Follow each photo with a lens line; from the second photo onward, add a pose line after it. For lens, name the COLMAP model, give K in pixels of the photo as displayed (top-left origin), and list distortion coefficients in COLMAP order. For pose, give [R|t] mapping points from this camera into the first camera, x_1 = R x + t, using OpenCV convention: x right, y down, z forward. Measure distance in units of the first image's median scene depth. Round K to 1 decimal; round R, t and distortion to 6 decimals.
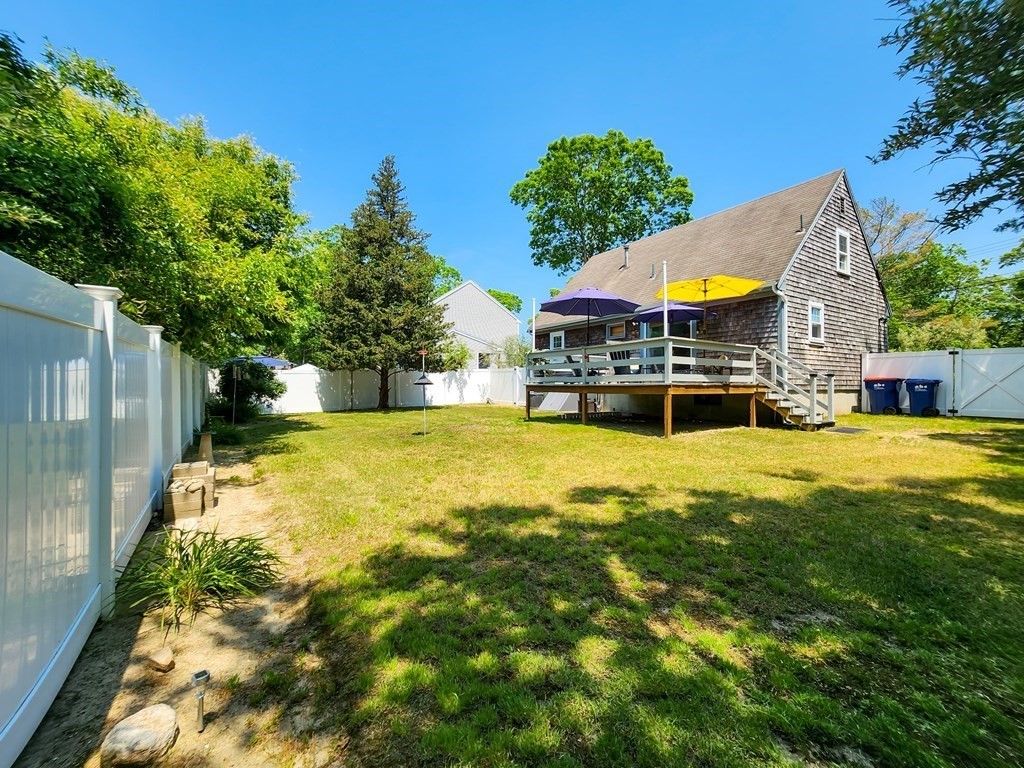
lens RADIAL K [[437.3, 0, 499.2], [0, 437.3, 381.6], [0, 0, 1]] dist [-0.006771, 0.004086]
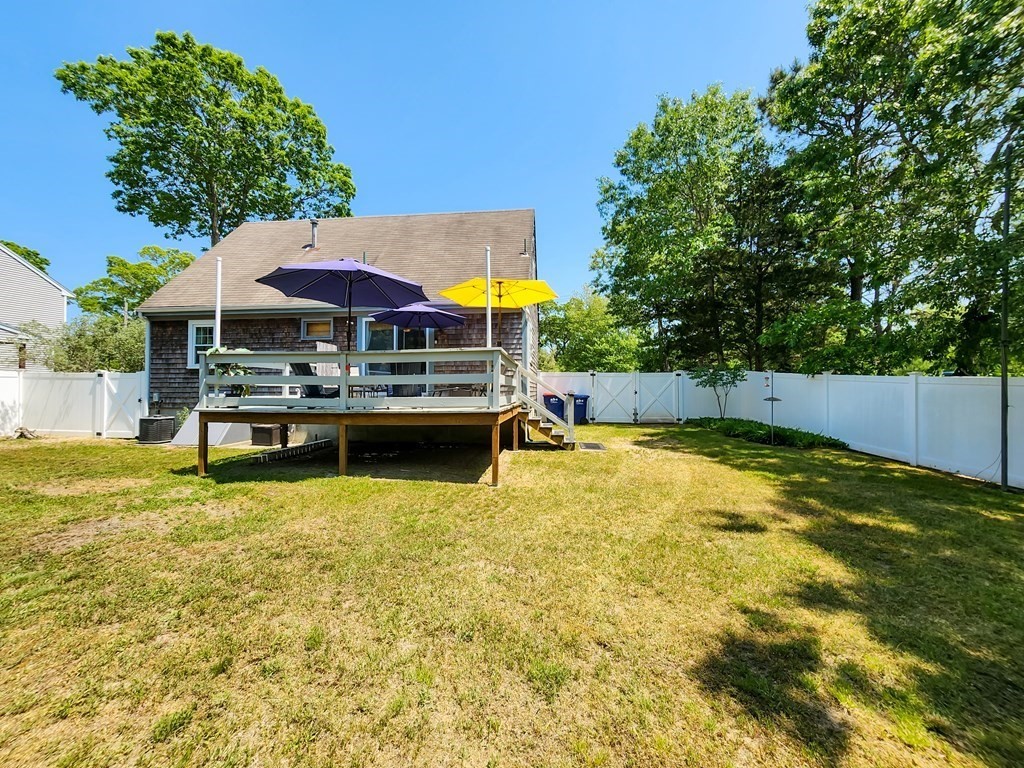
lens RADIAL K [[437.3, 0, 528.6], [0, 437.3, 385.3], [0, 0, 1]] dist [-0.006771, 0.004086]
pose [[0.615877, 0.009685, 0.787783, -0.066303], [-0.004427, 0.999951, -0.008832, -0.012137], [-0.787830, 0.001952, 0.615890, 0.191604]]
